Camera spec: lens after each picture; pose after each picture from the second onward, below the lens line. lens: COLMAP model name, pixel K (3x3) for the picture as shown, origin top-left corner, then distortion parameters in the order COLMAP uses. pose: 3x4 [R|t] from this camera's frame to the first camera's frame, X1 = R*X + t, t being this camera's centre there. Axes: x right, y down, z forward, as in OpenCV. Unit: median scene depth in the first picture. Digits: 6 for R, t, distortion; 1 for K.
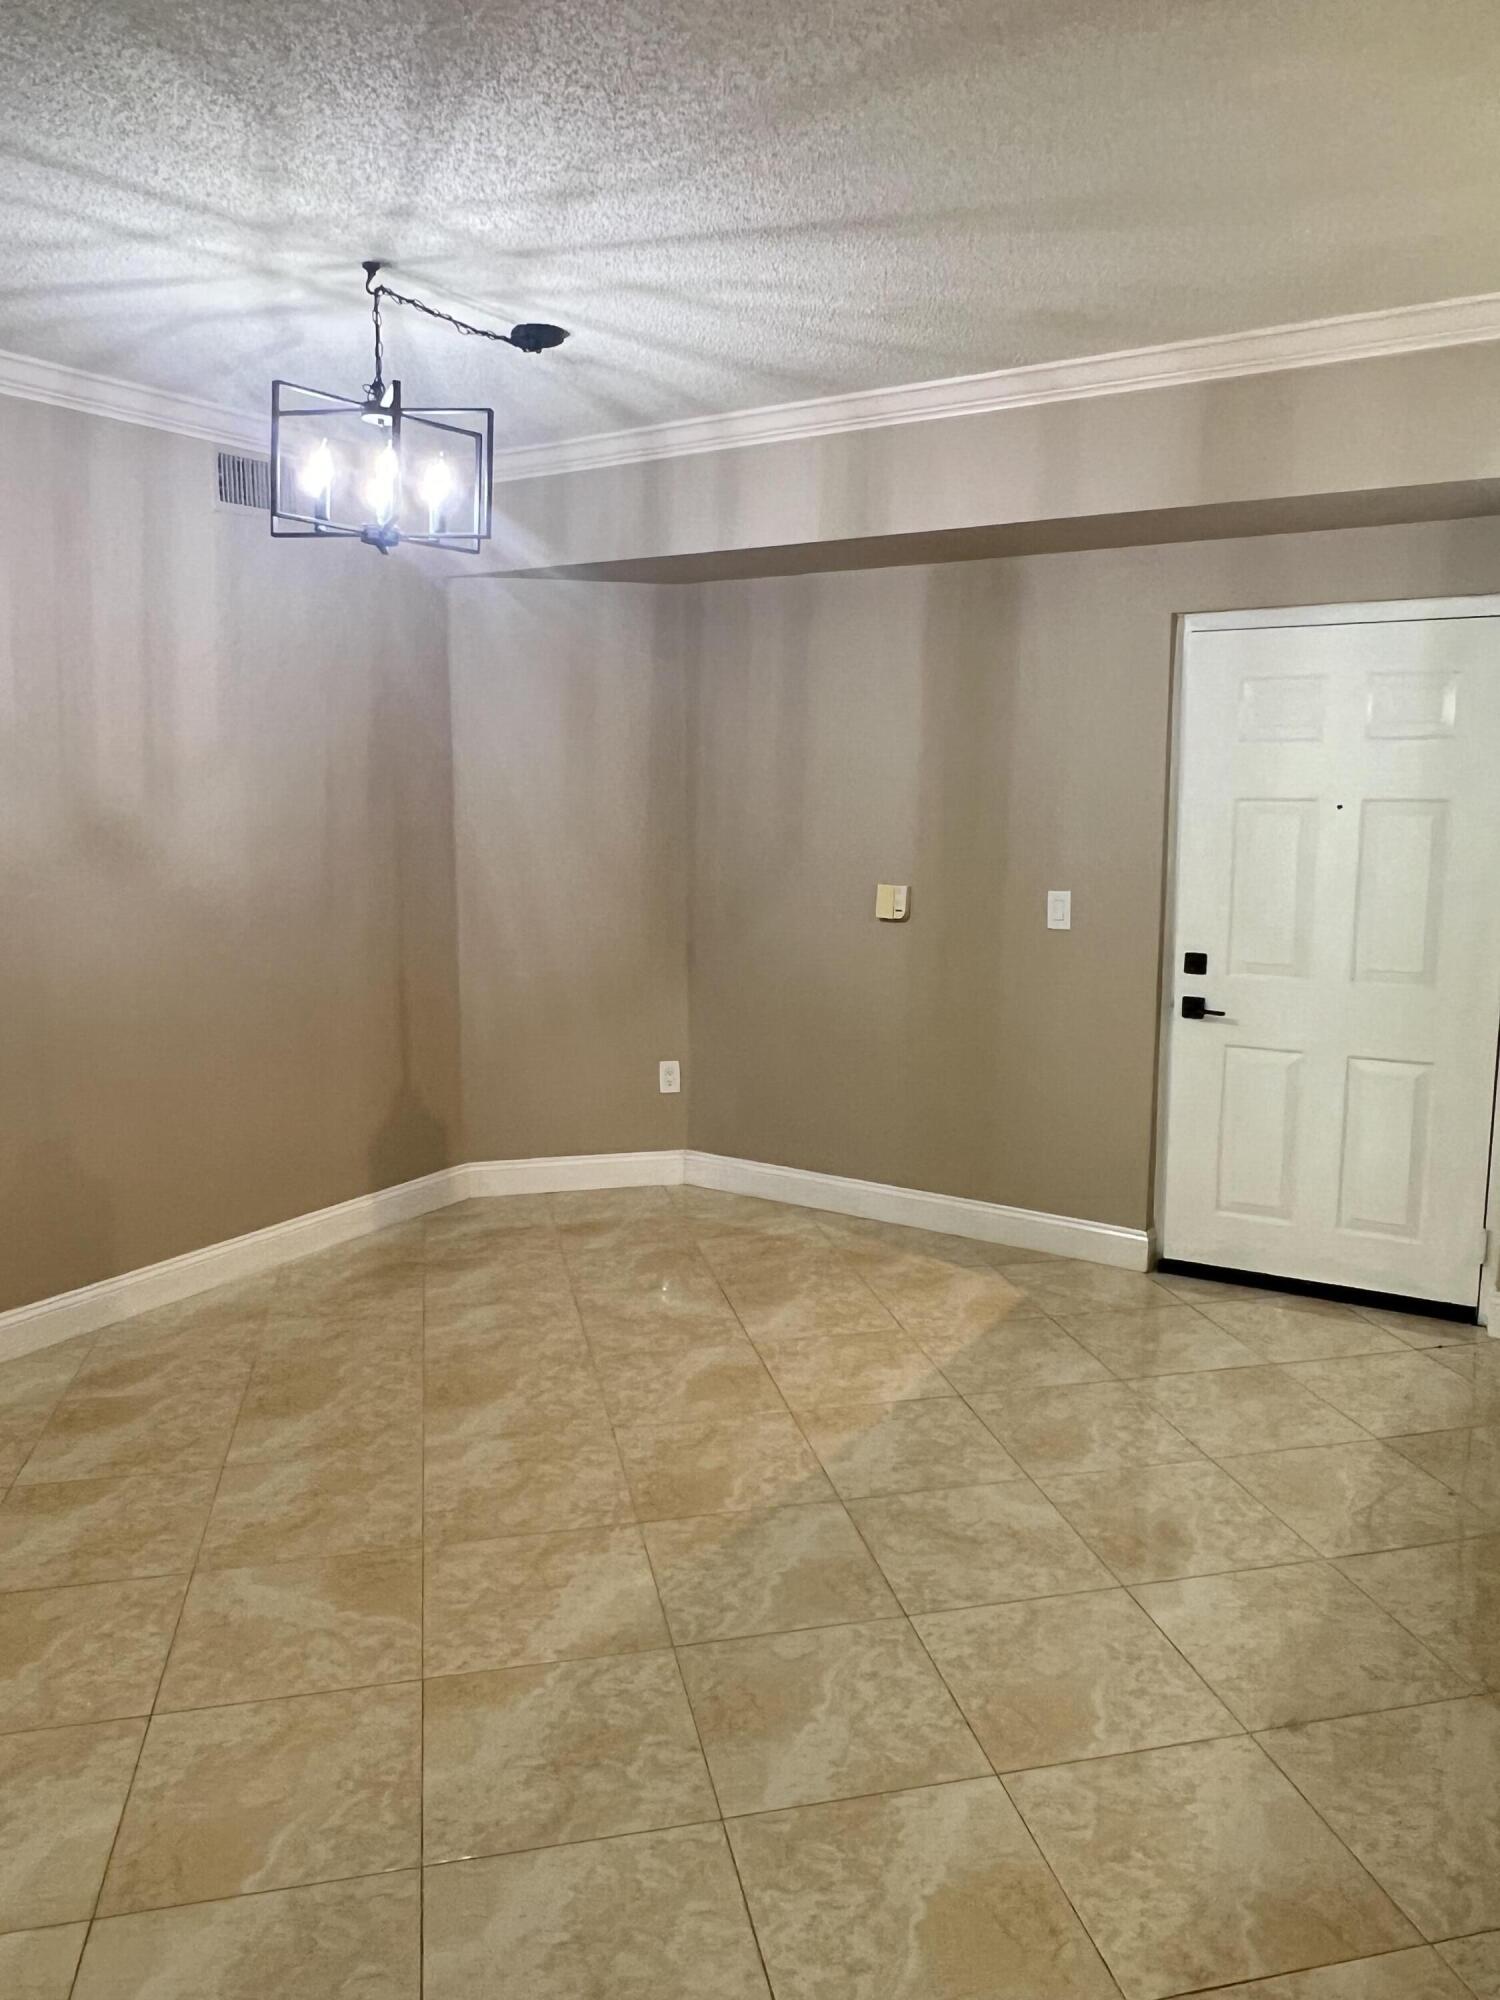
lens RADIAL K [[1442.6, 0, 758.7], [0, 1442.6, 992.5], [0, 0, 1]] dist [0.008164, -0.001094]
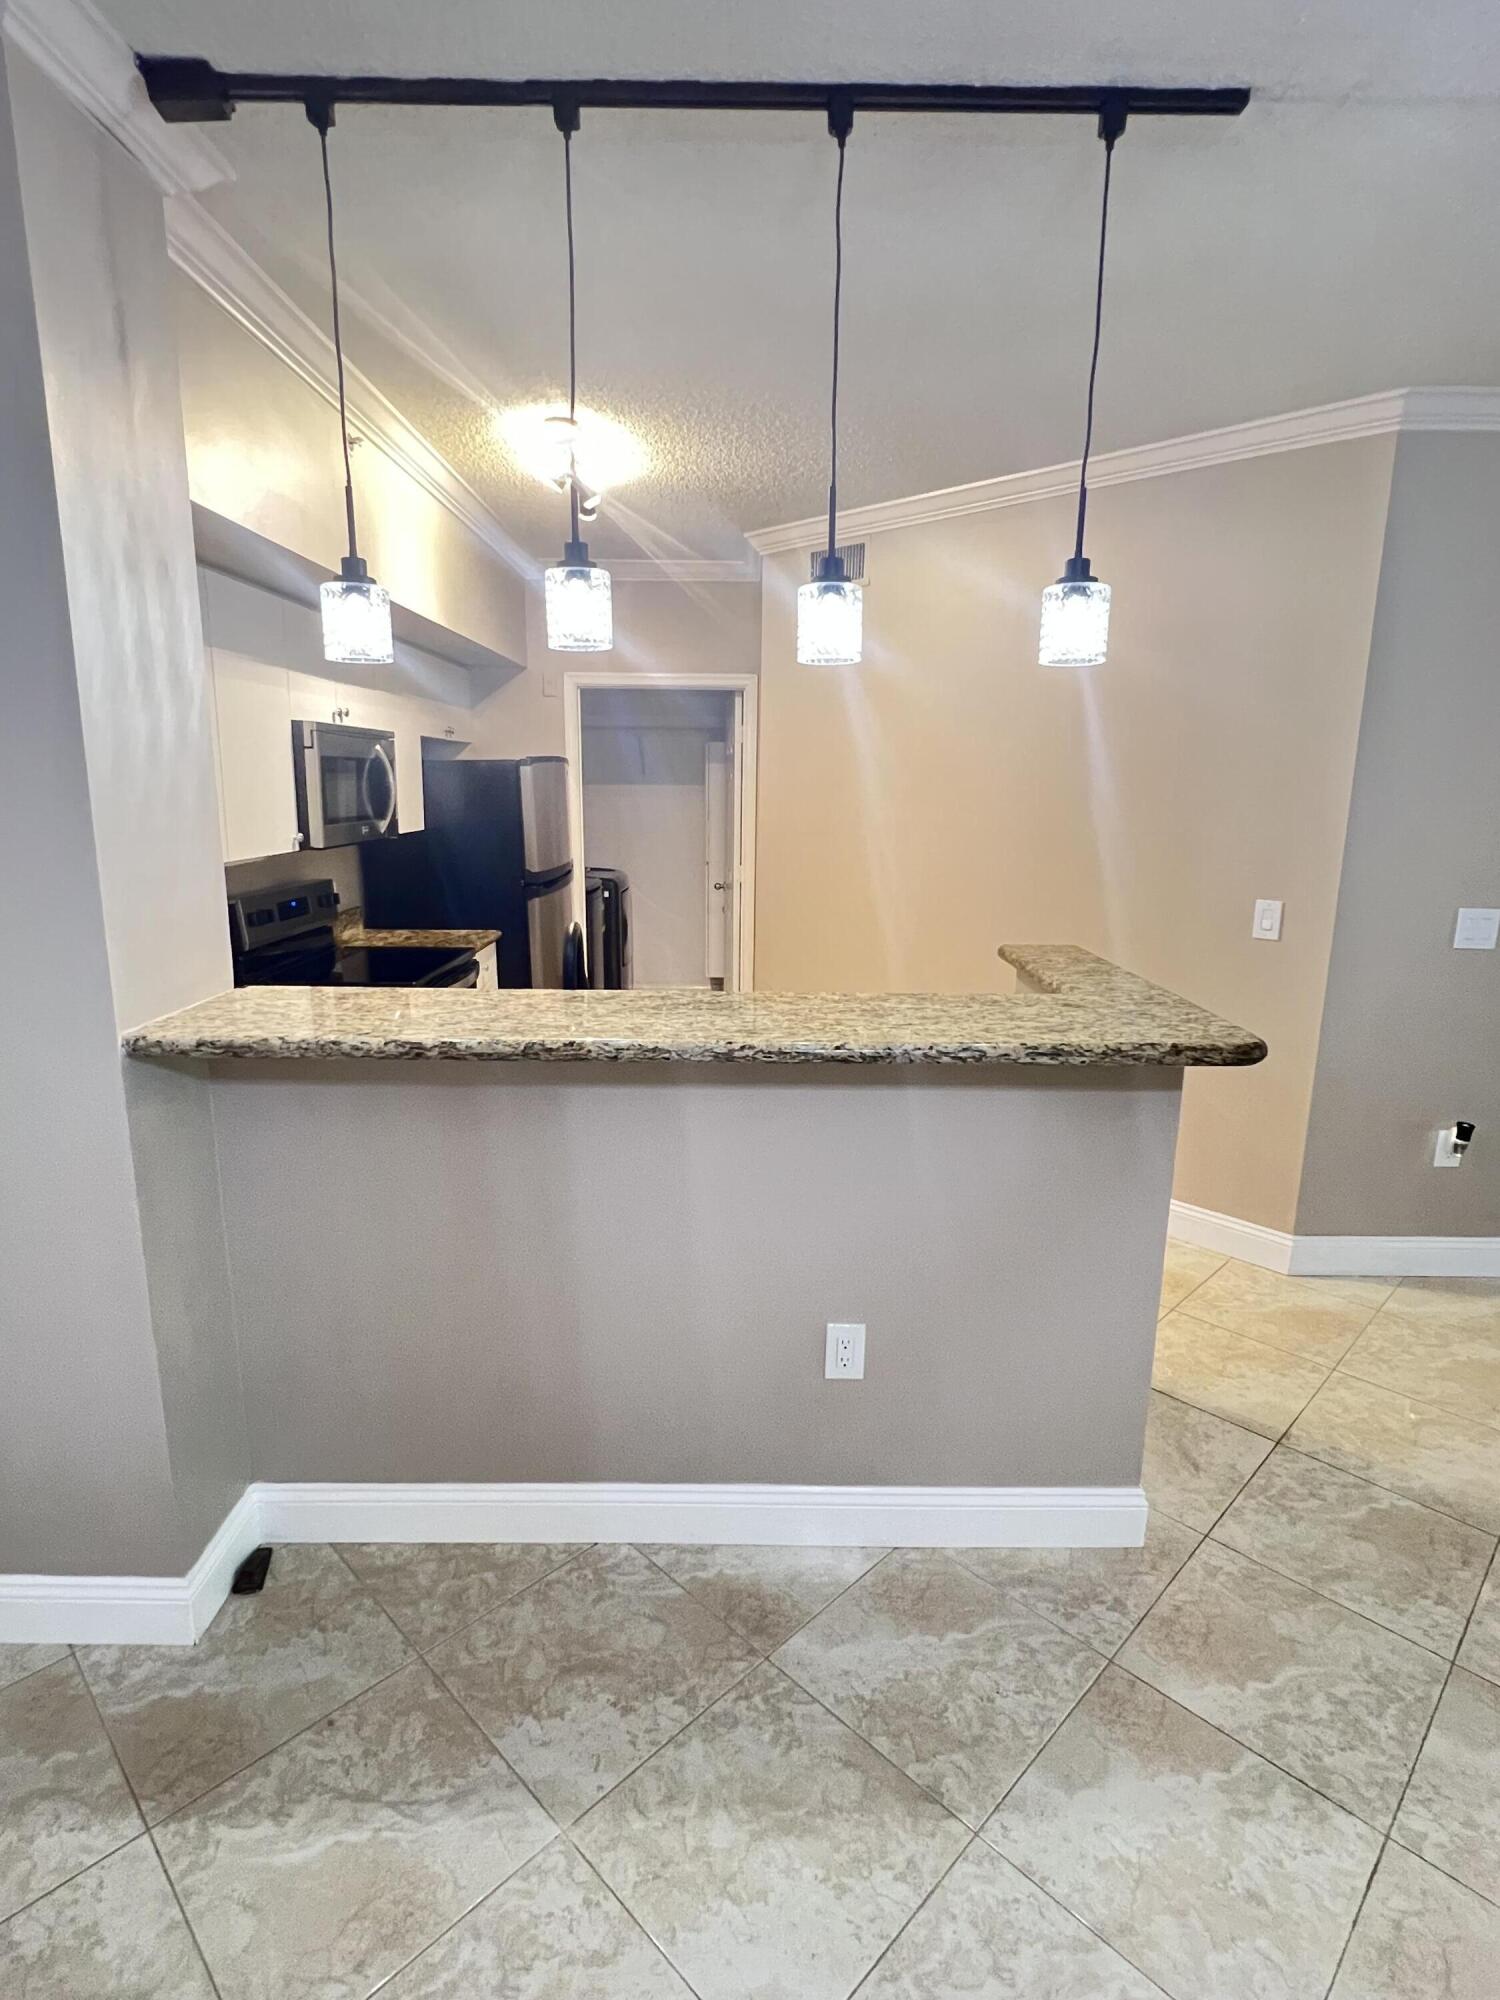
lens RADIAL K [[1027.2, 0, 751.5], [0, 1027.2, 998.3], [0, 0, 1]] dist [-0.002726, 0.003796]
pose [[-0.534567, -0.182842, 0.825110, -0.015203], [0.116571, 0.951032, 0.286269, -0.110229], [-0.837048, 0.249214, -0.487077, 0.727100]]
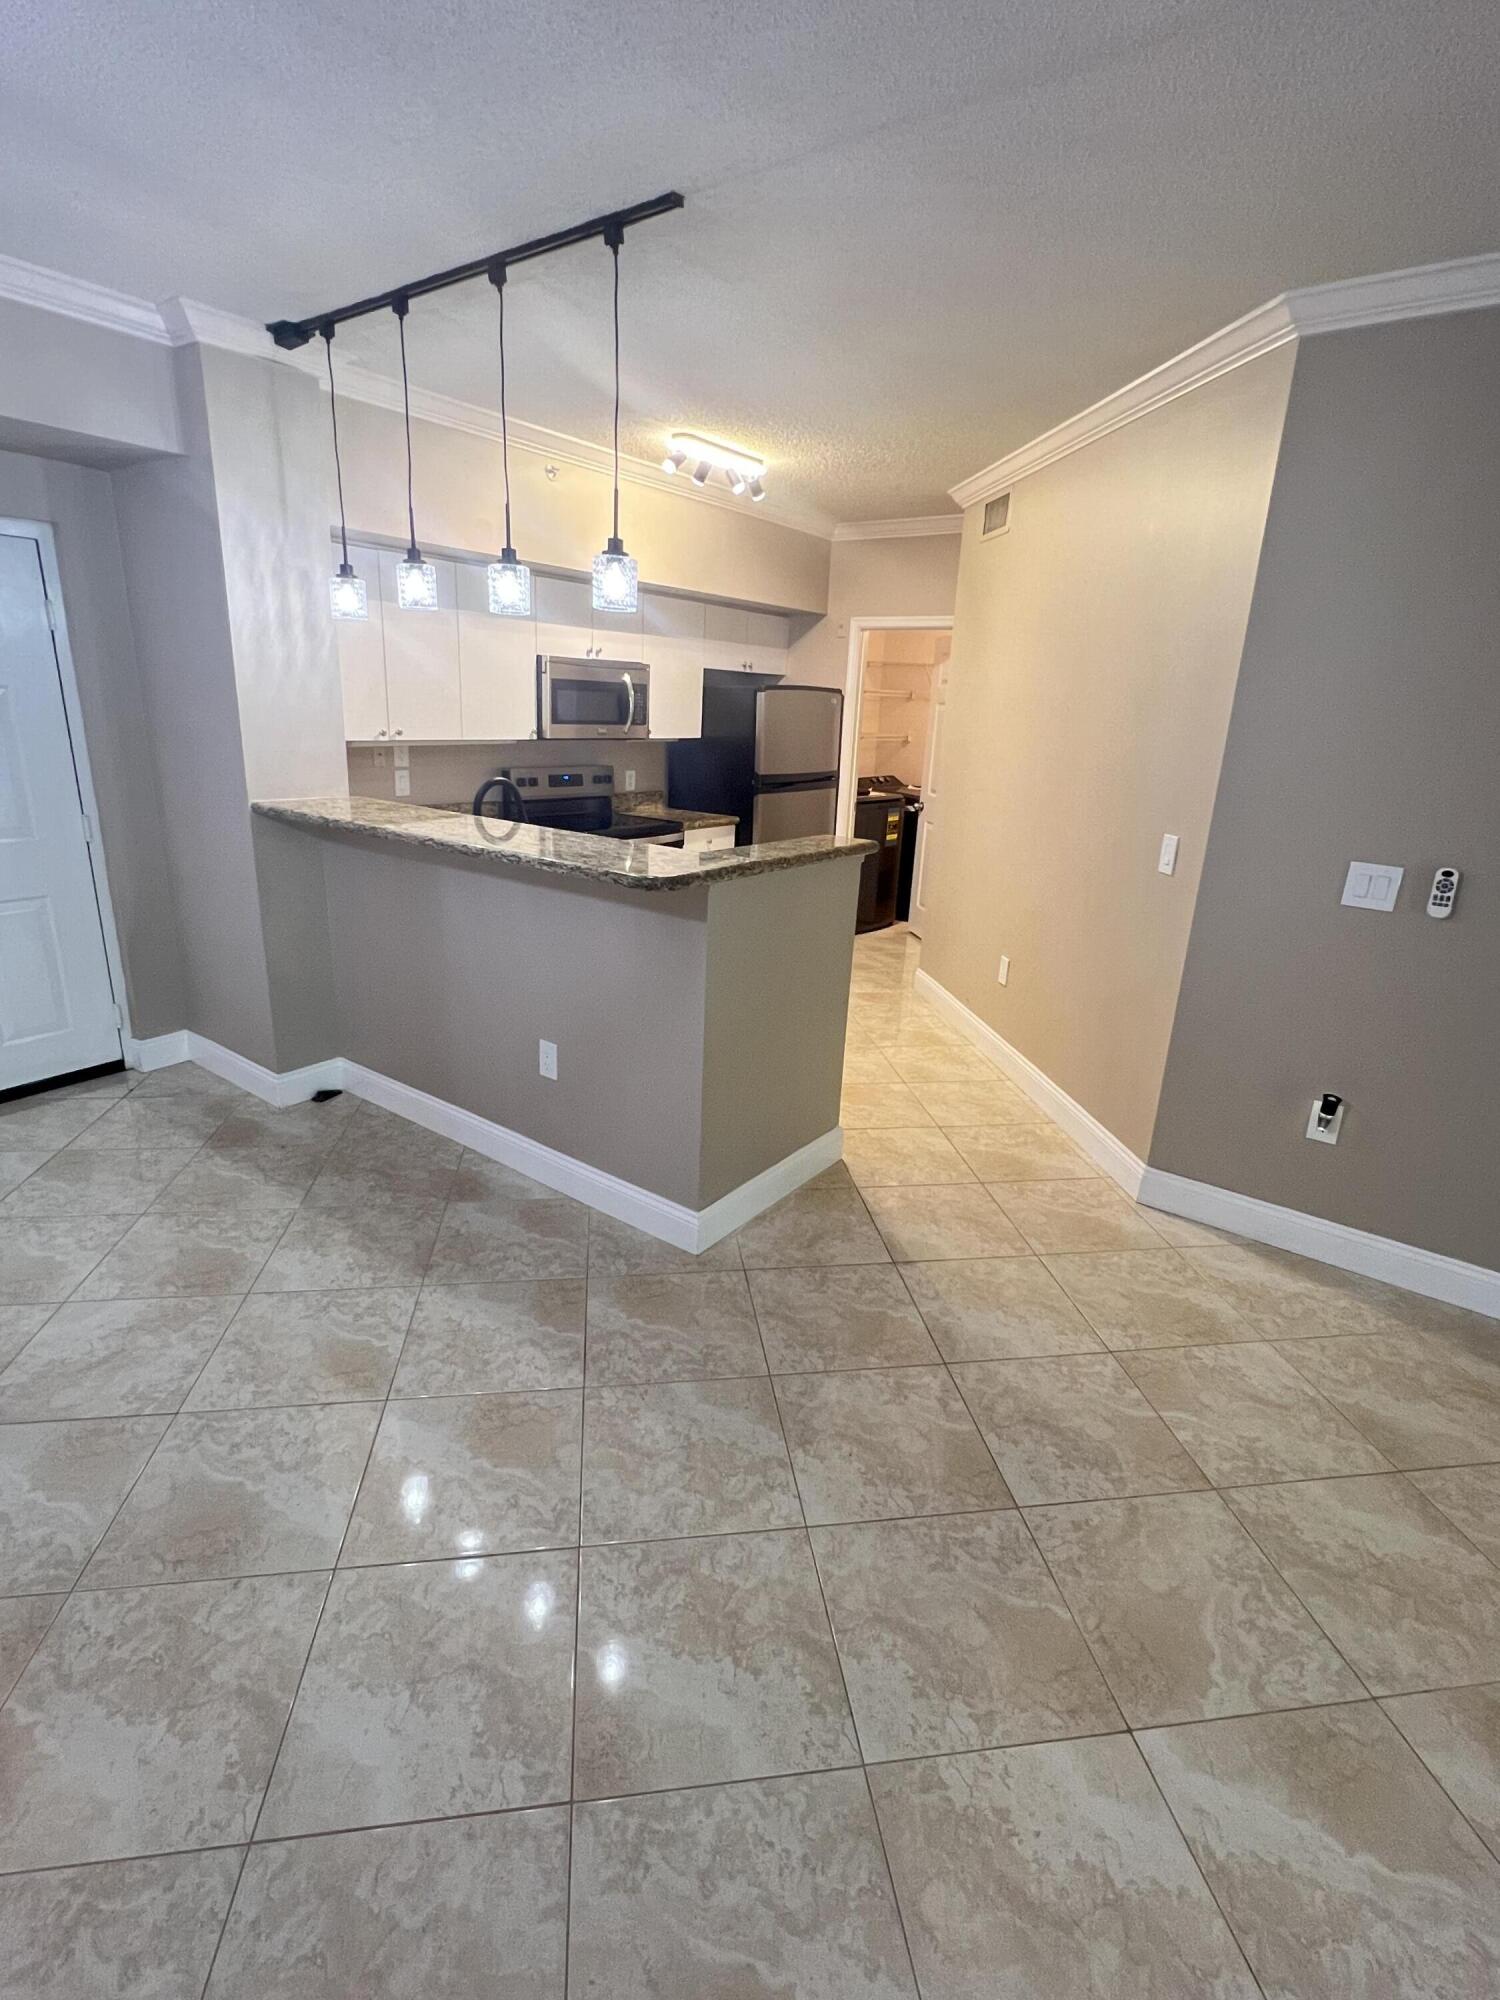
lens RADIAL K [[946.7, 0, 751.2], [0, 946.7, 996.0], [0, 0, 1]] dist [-0.004270, 0.002646]
pose [[0.078967, -0.293775, 0.952607, -0.313076], [0.106615, 0.952599, 0.284935, -0.039195], [-0.991160, 0.079062, 0.106545, 0.270787]]
